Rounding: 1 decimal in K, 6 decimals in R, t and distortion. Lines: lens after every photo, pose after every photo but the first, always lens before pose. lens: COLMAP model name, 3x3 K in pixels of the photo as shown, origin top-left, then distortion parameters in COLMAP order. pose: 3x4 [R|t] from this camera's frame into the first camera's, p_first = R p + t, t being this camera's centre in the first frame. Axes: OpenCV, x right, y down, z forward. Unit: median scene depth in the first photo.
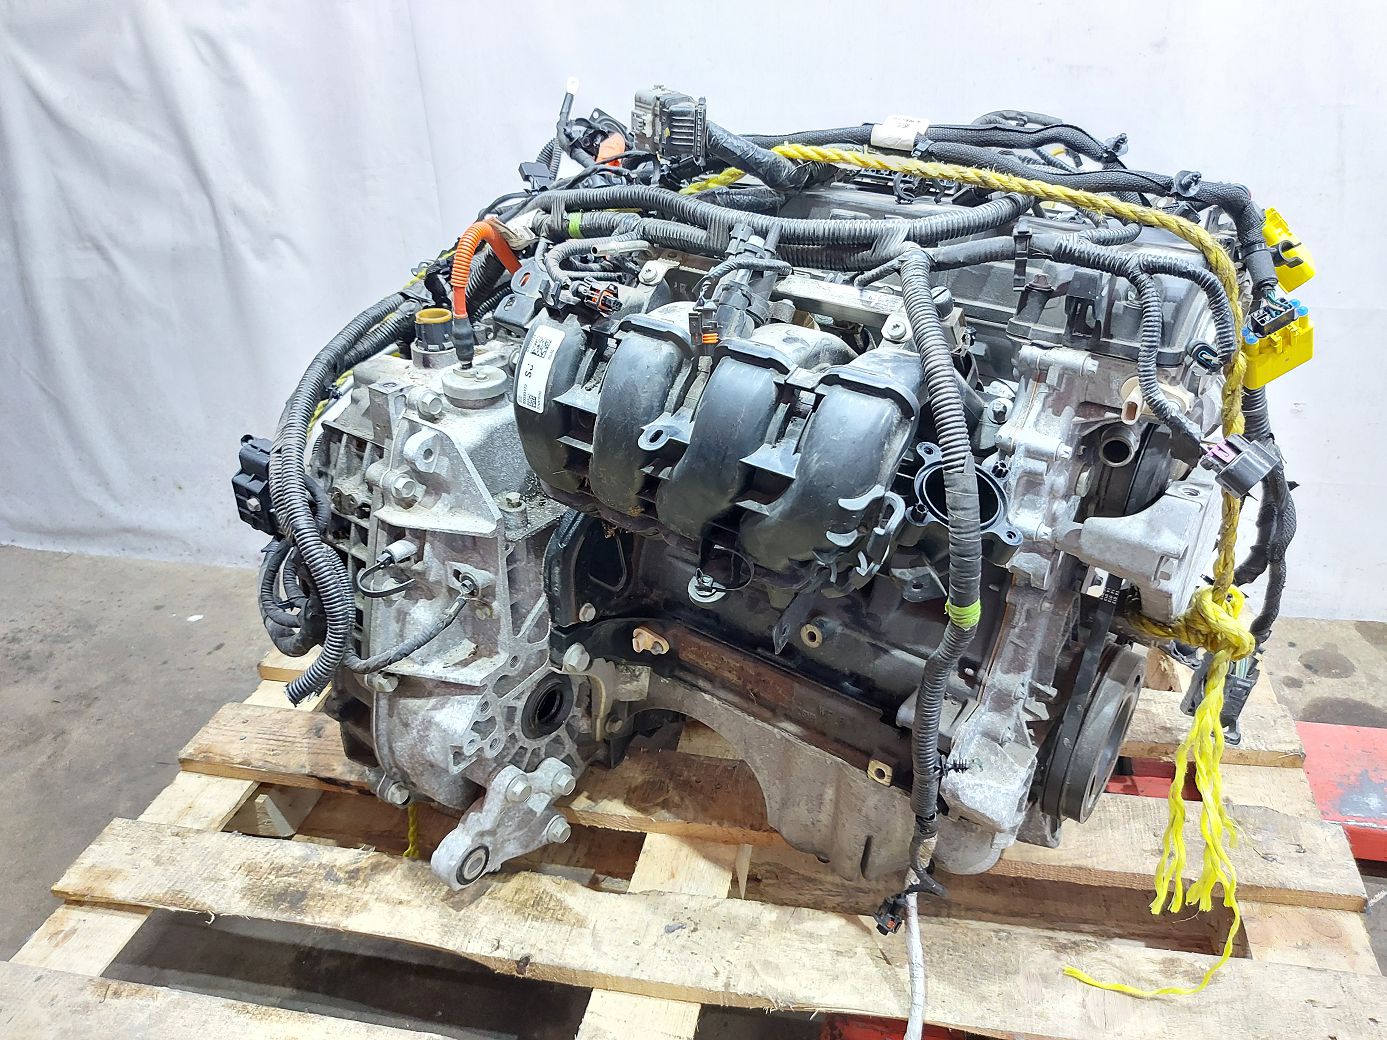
lens RADIAL K [[1011.9, 0, 699.8], [0, 1011.9, 510.2], [0, 0, 1]] dist [0.038822, -0.062221]
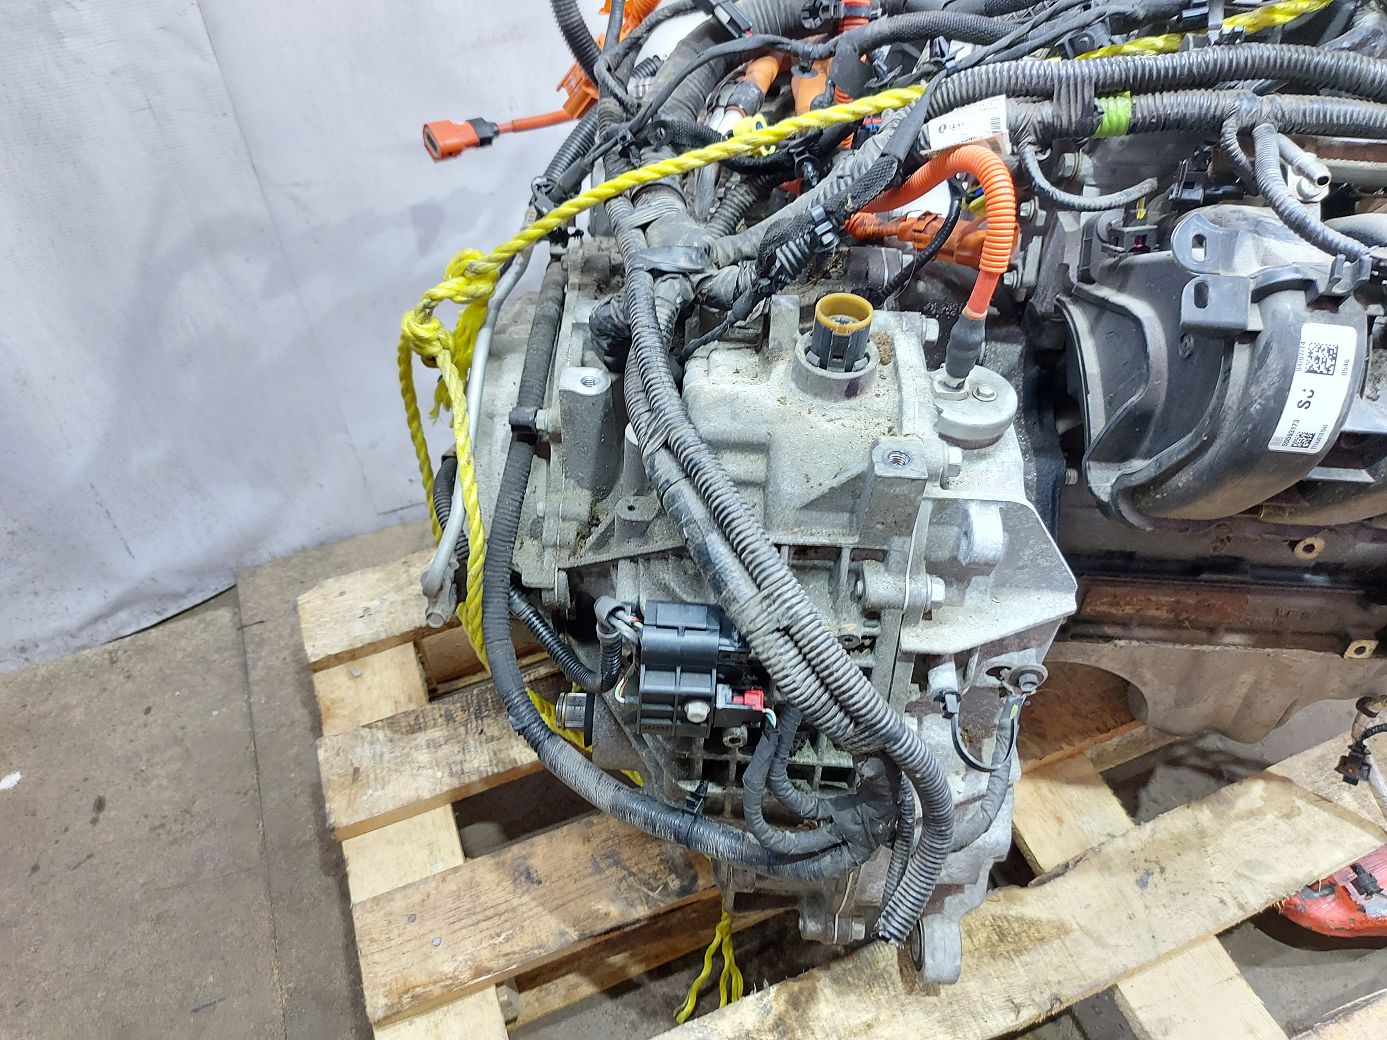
lens RADIAL K [[1011.9, 0, 699.8], [0, 1011.9, 510.2], [0, 0, 1]] dist [0.038822, -0.062221]
pose [[0.828525, -0.381892, 0.409519, -0.650140], [0.243328, 0.904231, 0.350937, -0.329370], [-0.504320, -0.191112, 0.842103, 0.533466]]
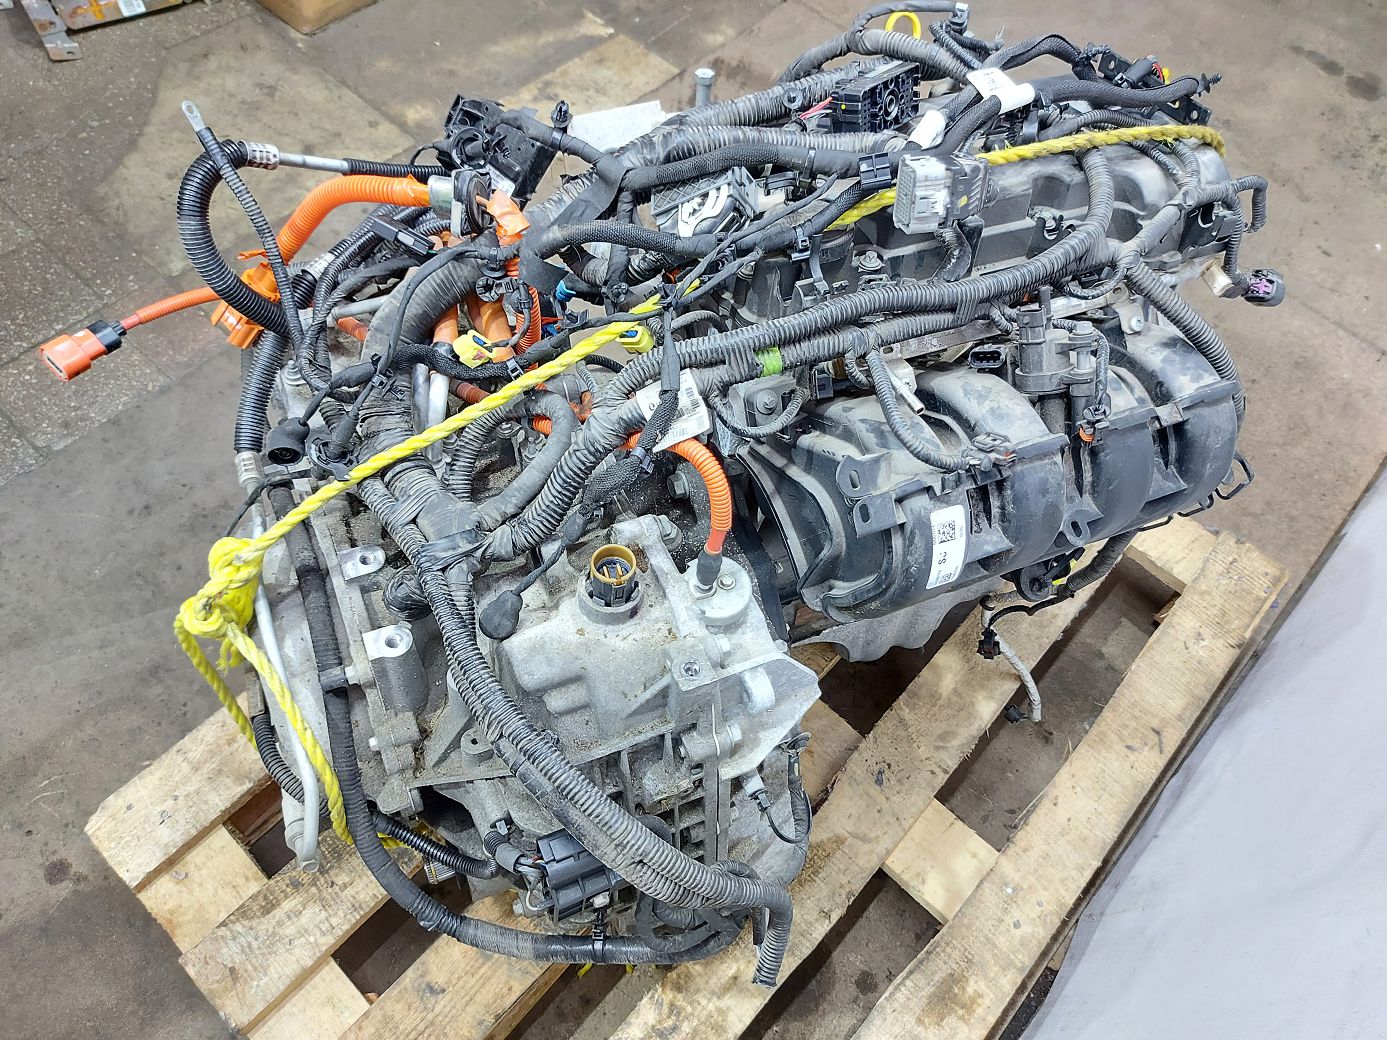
lens RADIAL K [[1011.9, 0, 699.8], [0, 1011.9, 510.2], [0, 0, 1]] dist [0.038822, -0.062221]
pose [[0.496384, -0.663522, 0.559769, -0.652282], [0.326970, 0.740233, 0.587490, -0.668447], [-0.804173, -0.108593, 0.584392, 0.530990]]
